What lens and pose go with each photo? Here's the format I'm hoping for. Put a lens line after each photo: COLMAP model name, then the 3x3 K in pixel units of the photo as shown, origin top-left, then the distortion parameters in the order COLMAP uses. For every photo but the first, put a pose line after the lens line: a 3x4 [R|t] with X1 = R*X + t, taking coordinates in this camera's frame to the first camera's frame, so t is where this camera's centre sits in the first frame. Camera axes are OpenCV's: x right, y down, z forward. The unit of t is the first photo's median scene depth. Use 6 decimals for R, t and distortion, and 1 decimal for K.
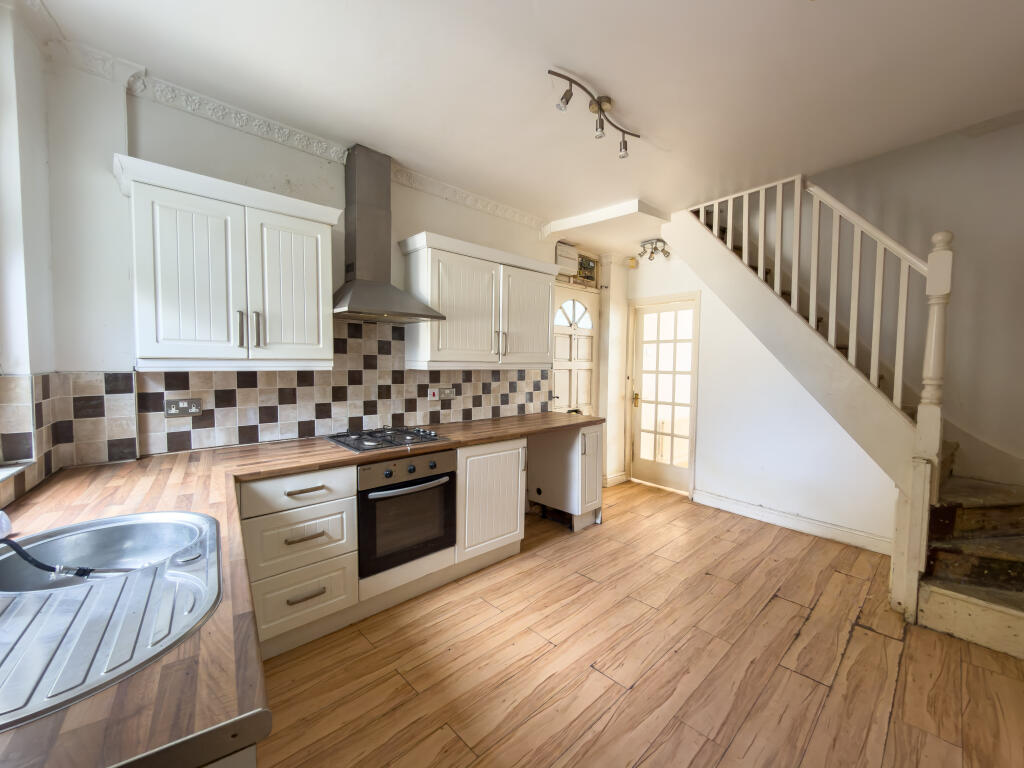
lens RADIAL K [[418.8, 0, 517.5], [0, 418.8, 383.7], [0, 0, 1]] dist [0.001077, 0.000096]
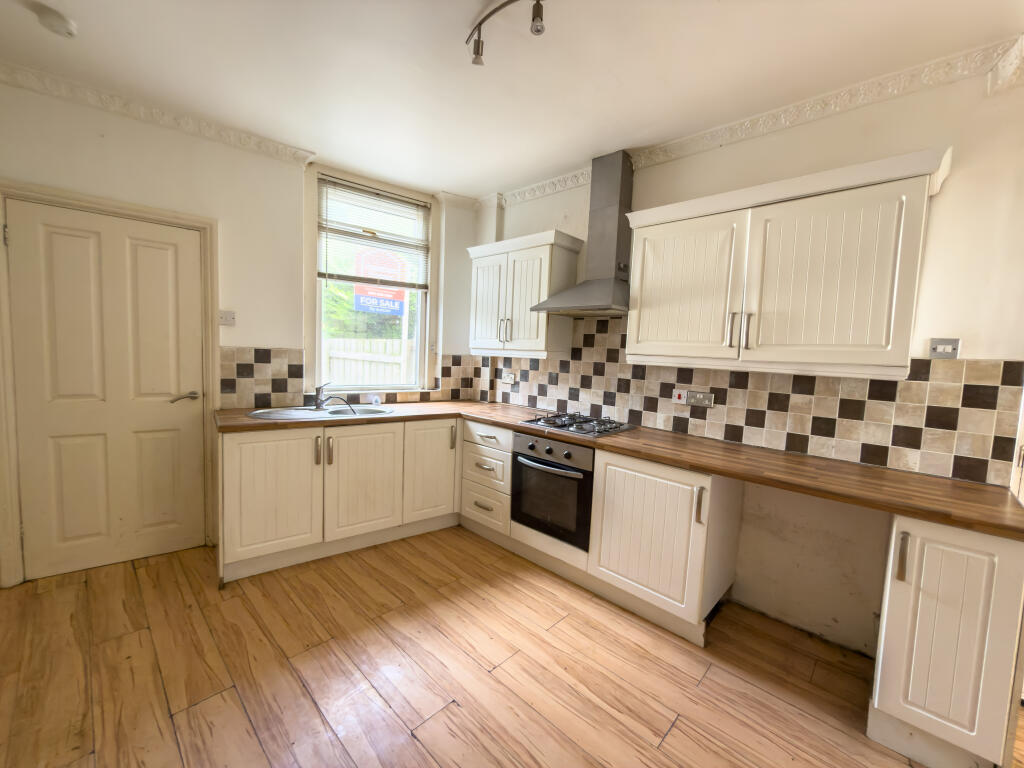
lens RADIAL K [[418.8, 0, 517.5], [0, 418.8, 383.7], [0, 0, 1]] dist [0.001077, 0.000096]
pose [[0.046571, 0.068701, -0.996550, 0.705871], [-0.093380, 0.993563, 0.064131, -0.026804], [0.994541, 0.090071, 0.052687, 0.730188]]
